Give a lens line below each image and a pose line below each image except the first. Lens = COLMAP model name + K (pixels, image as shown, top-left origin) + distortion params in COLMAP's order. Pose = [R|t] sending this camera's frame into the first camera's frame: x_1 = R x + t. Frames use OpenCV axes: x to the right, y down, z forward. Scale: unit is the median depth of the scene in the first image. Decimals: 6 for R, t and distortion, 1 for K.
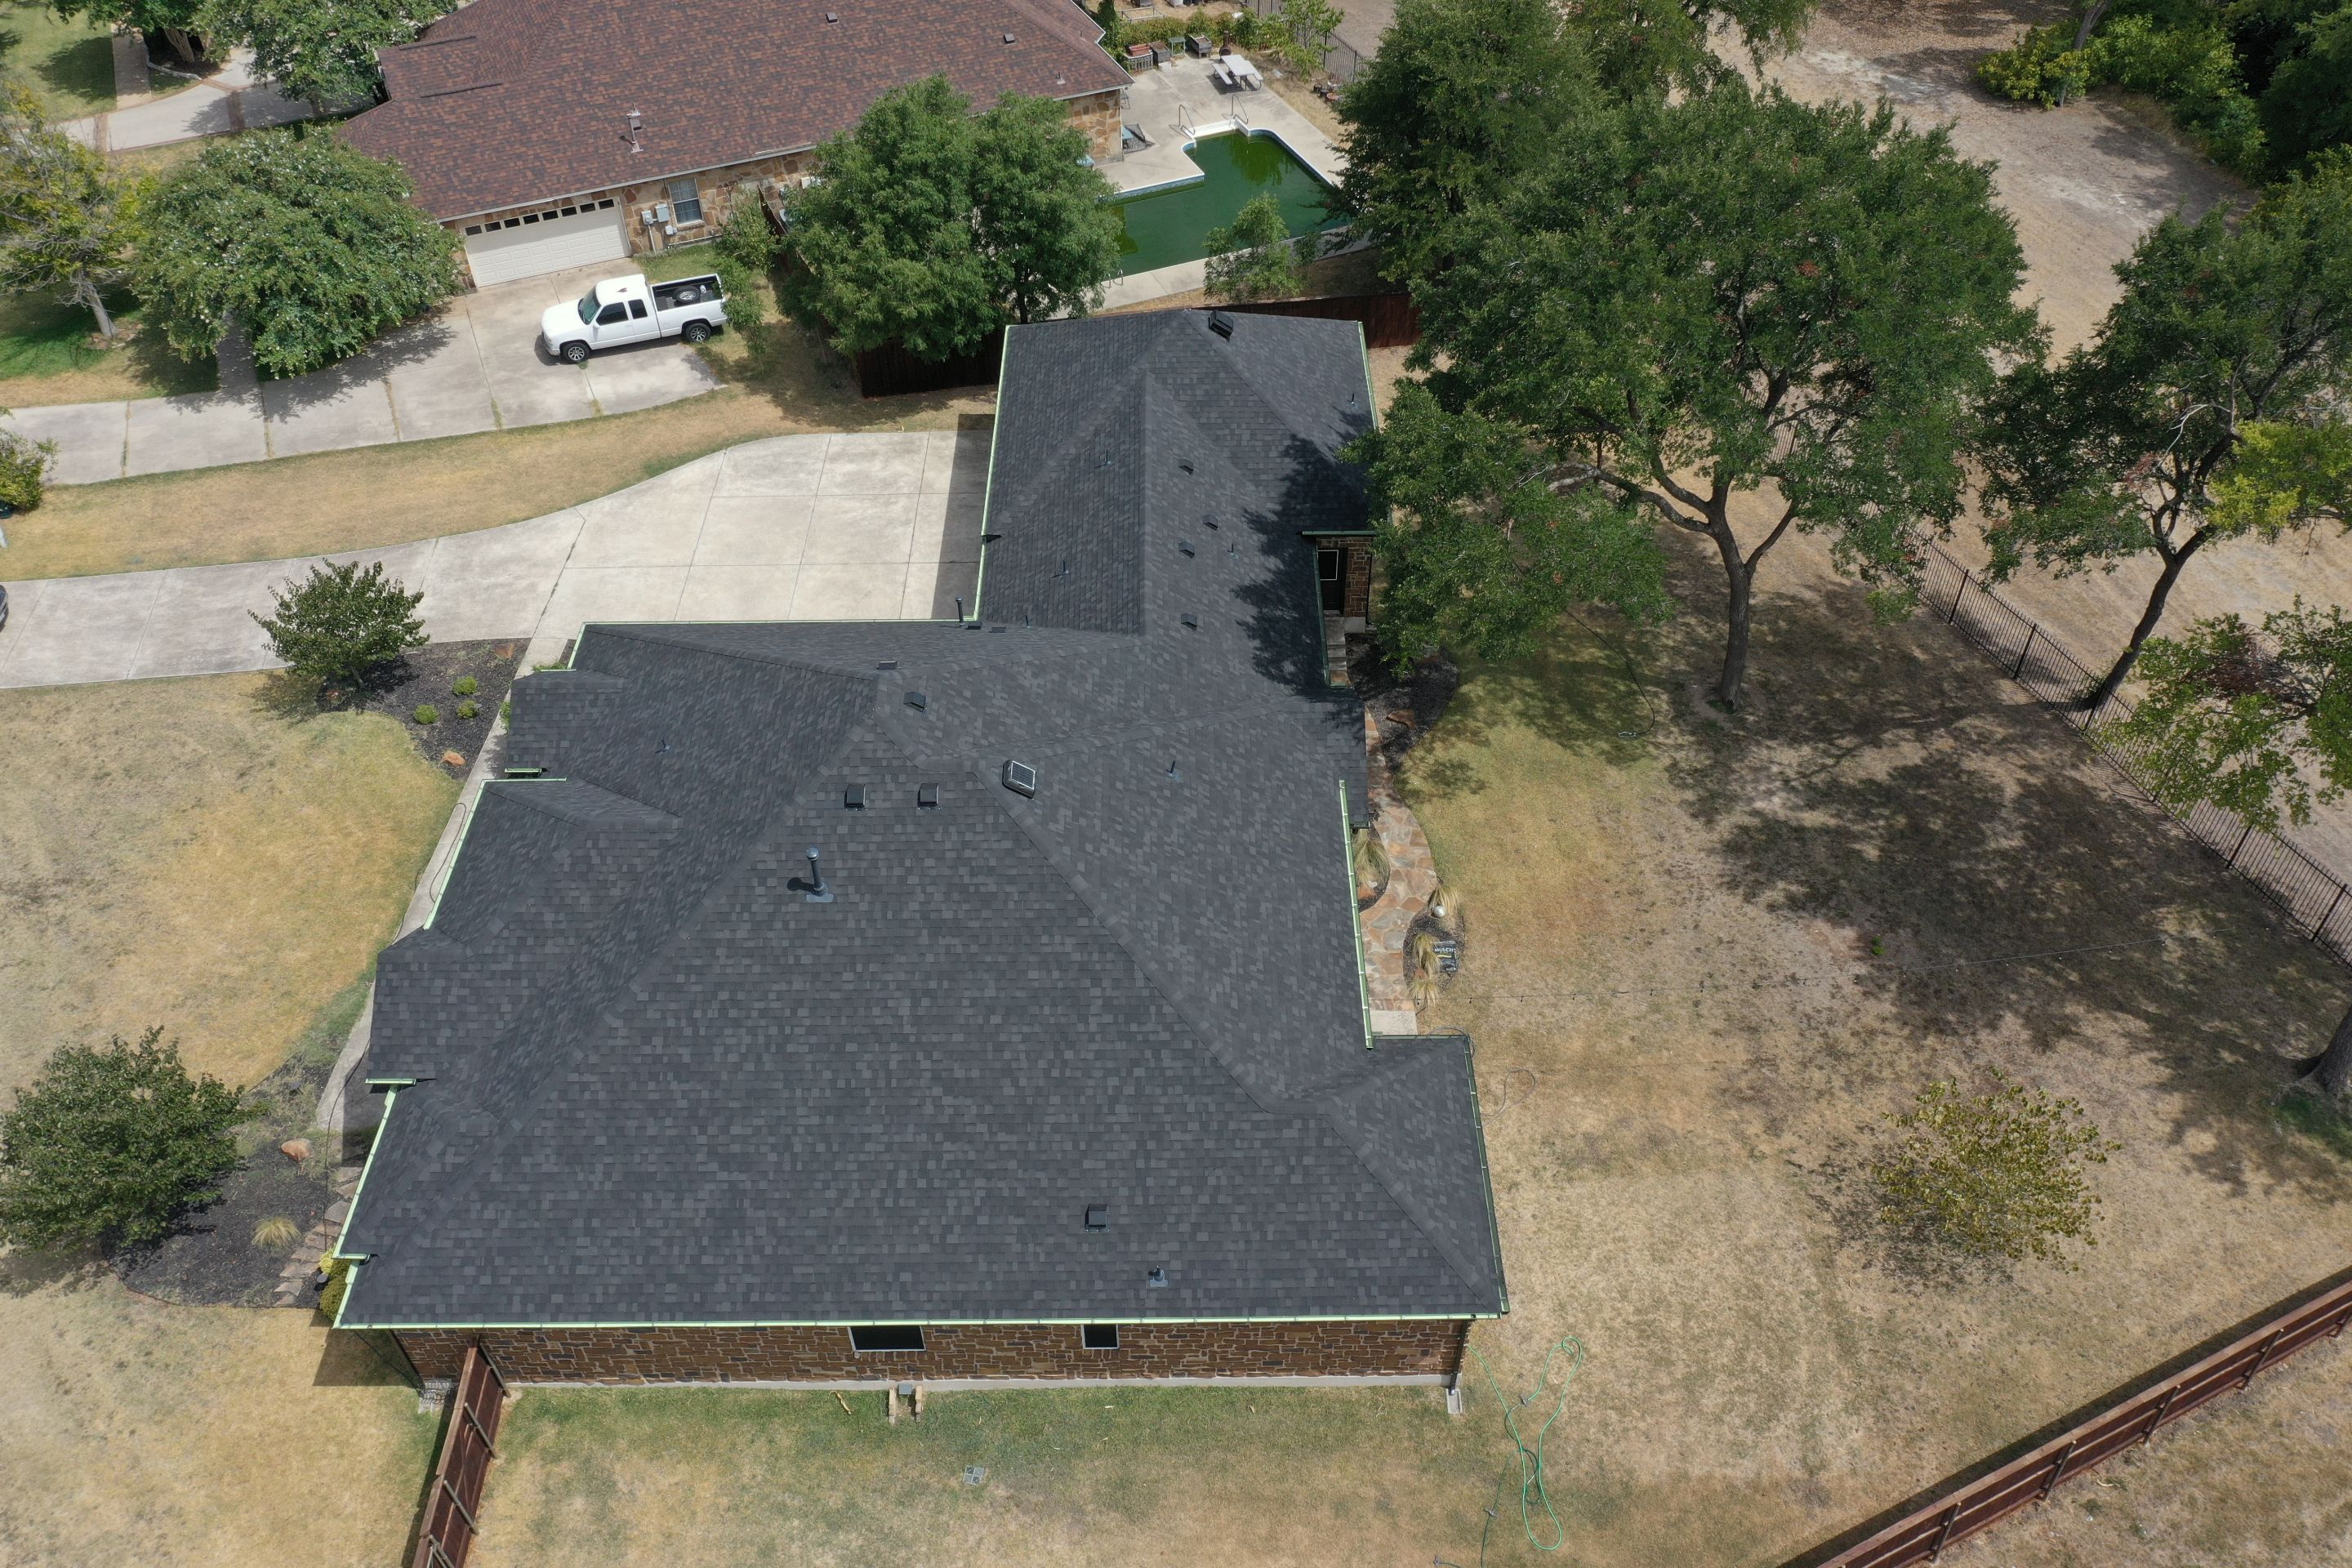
lens RADIAL K [[1847.1, 0, 1173.1], [0, 1847.1, 781.5], [0, 0, 1]] dist [-0.005735, 0.001947]
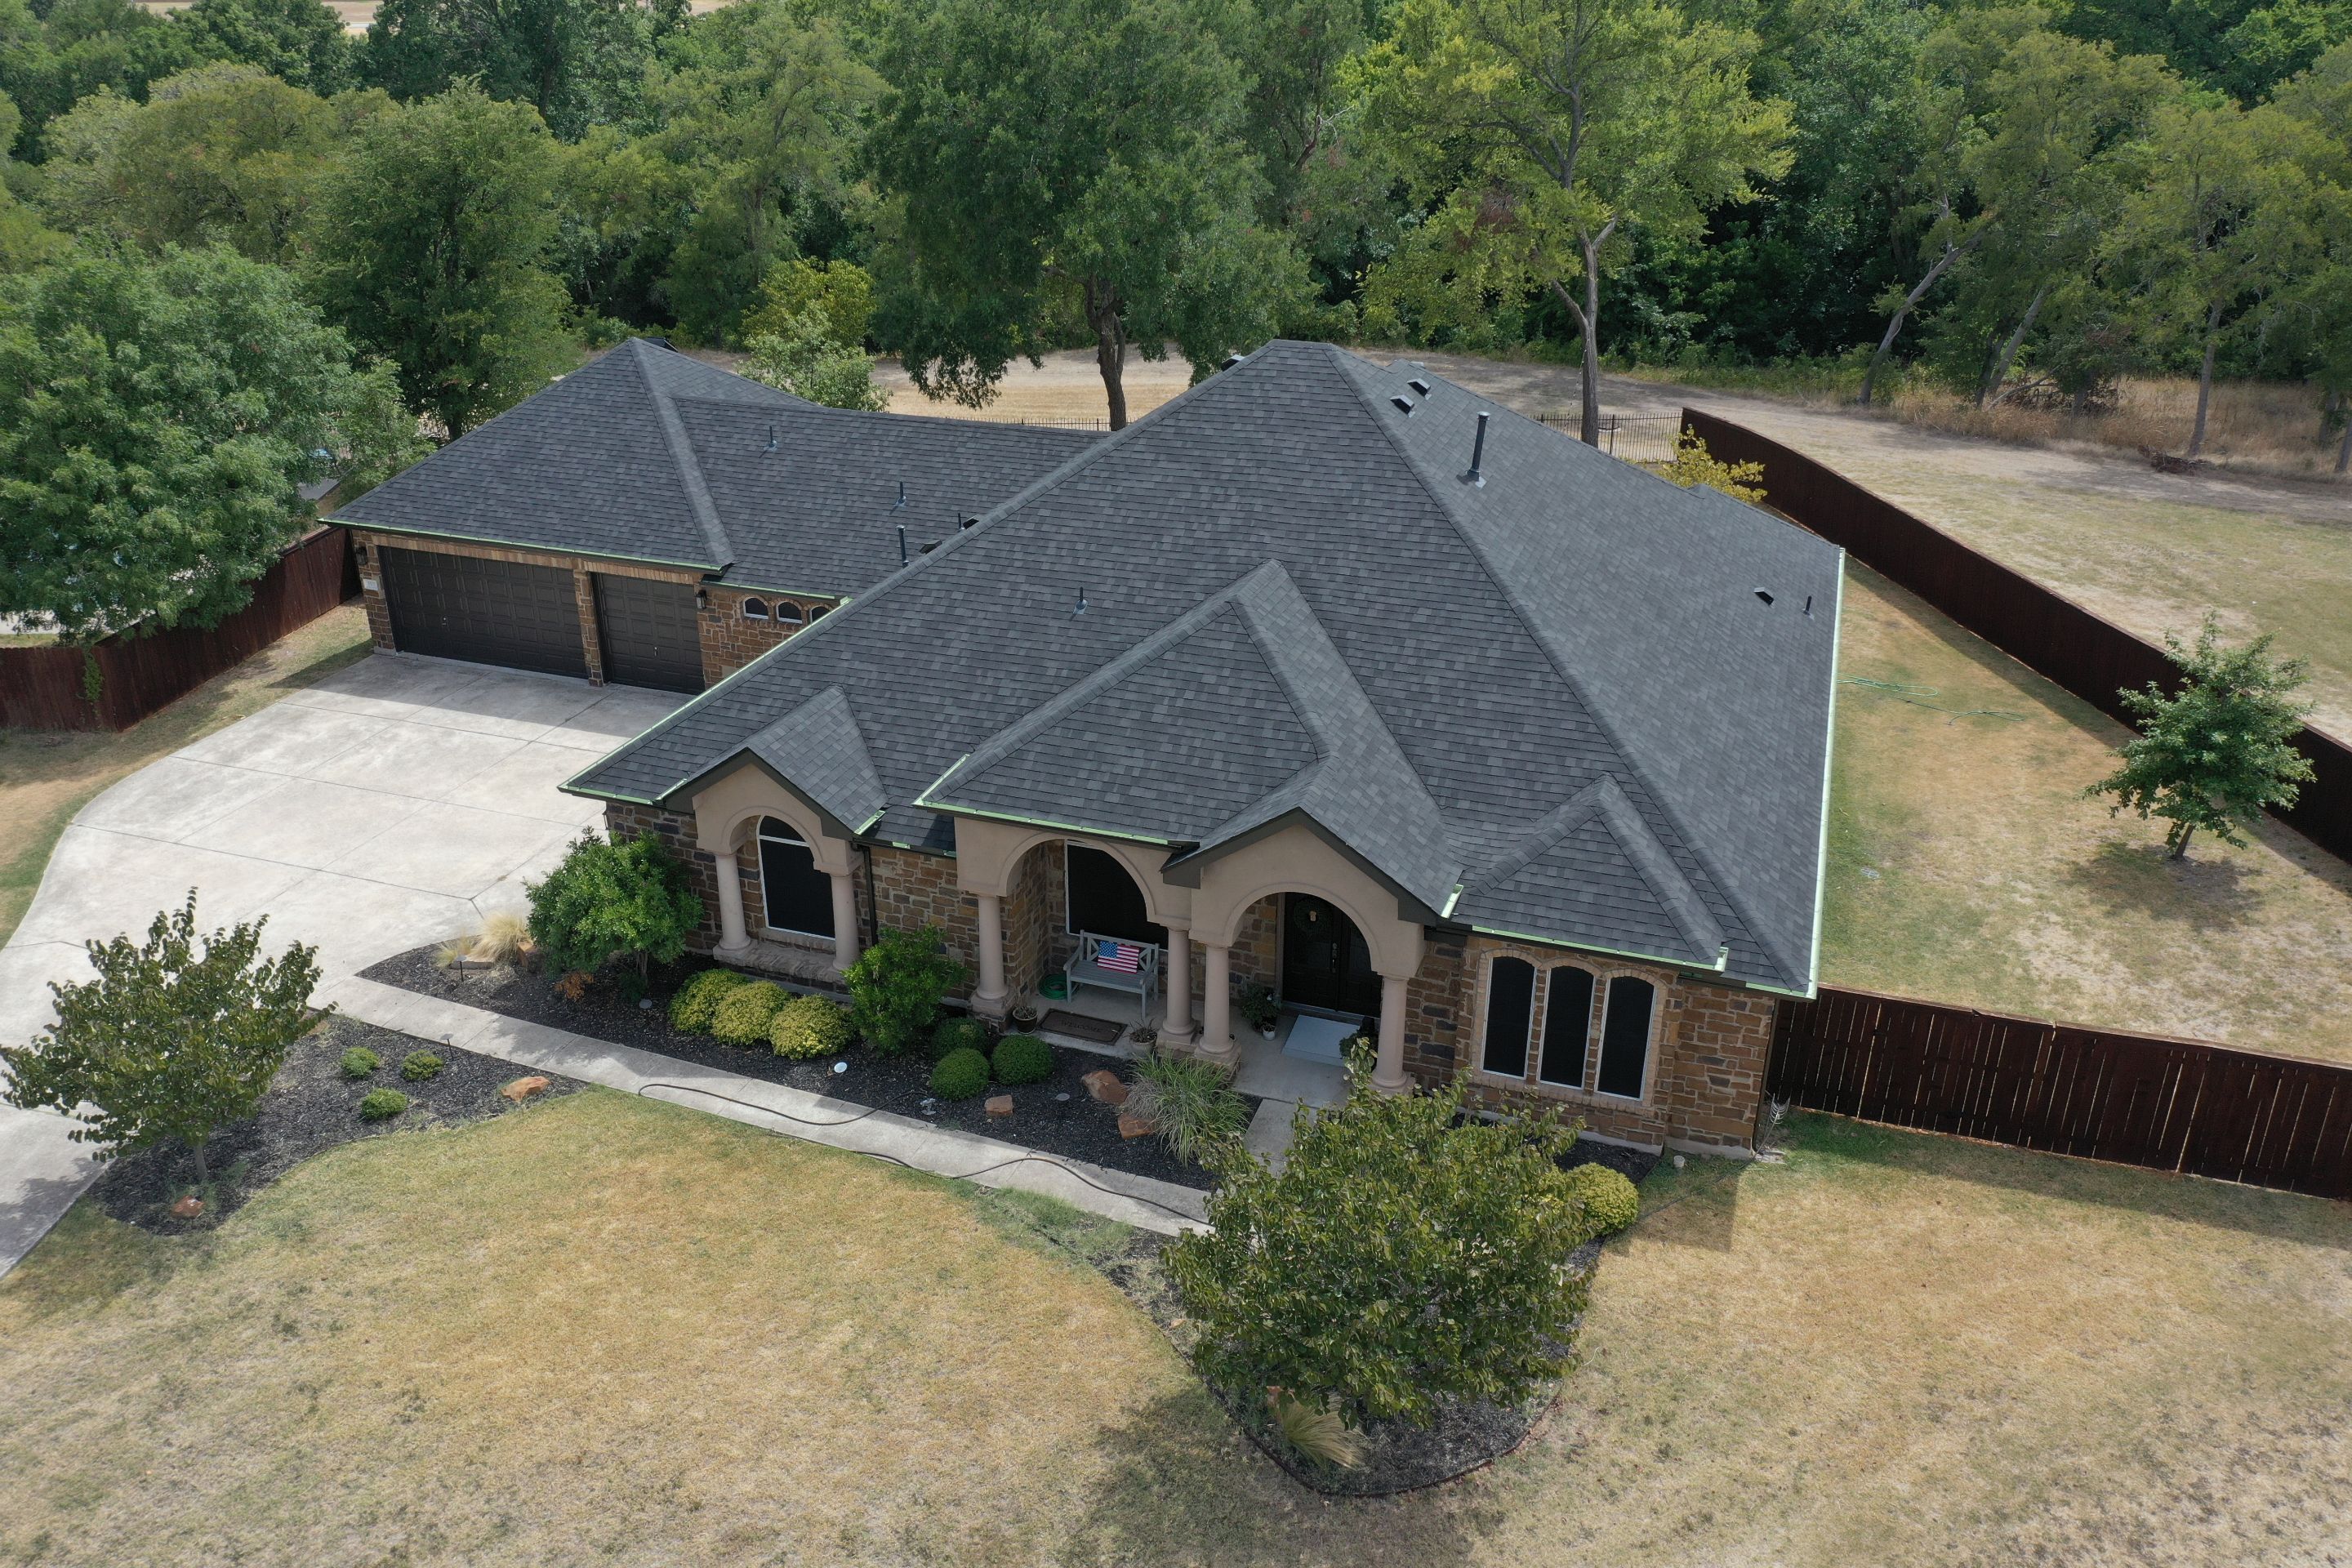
lens RADIAL K [[1847.1, 0, 1176.8], [0, 1847.1, 769.5], [0, 0, 1]] dist [-0.005735, 0.001947]
pose [[0.333894, -0.381121, 0.862126, -0.797826], [0.648891, 0.756336, 0.083044, -0.003576], [-0.683707, 0.531698, 0.499842, 0.520199]]
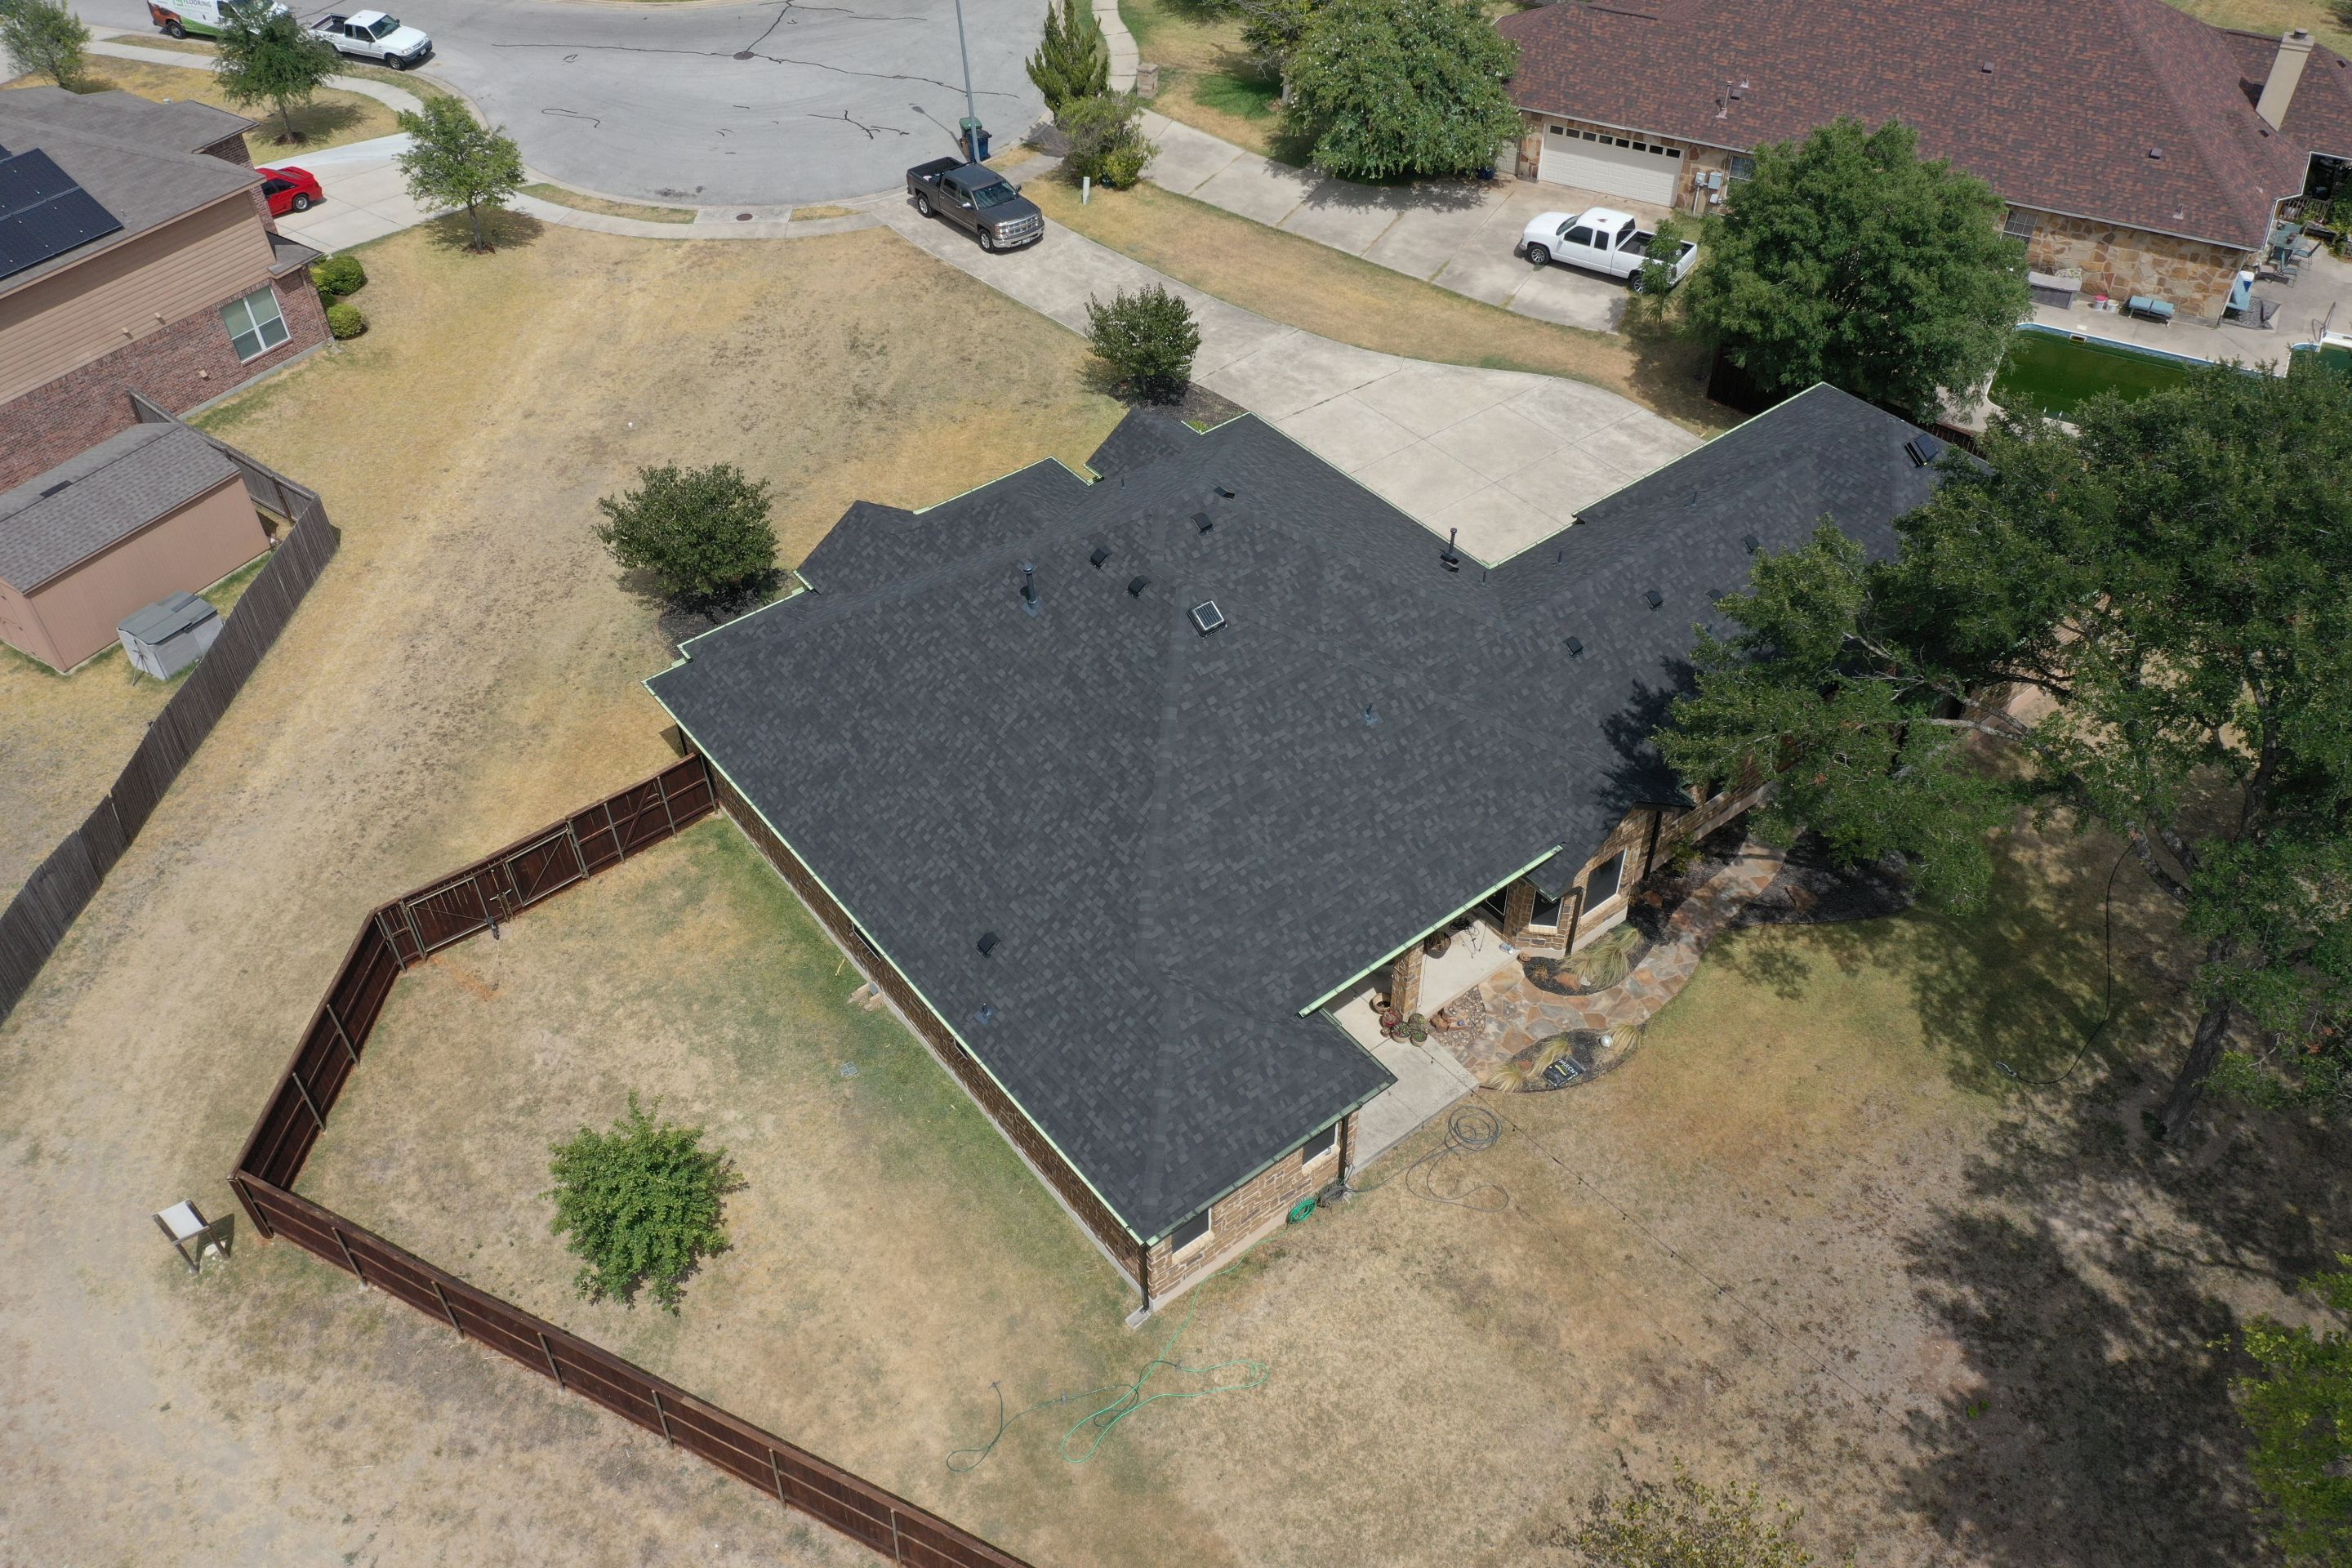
lens RADIAL K [[1847.1, 0, 1169.3], [0, 1847.1, 771.2], [0, 0, 1]] dist [-0.005735, 0.001947]
pose [[0.609503, 0.539746, -0.580672, 0.447852], [-0.542689, 0.817997, 0.190710, -0.094058], [0.577922, 0.198886, 0.791486, 0.089987]]
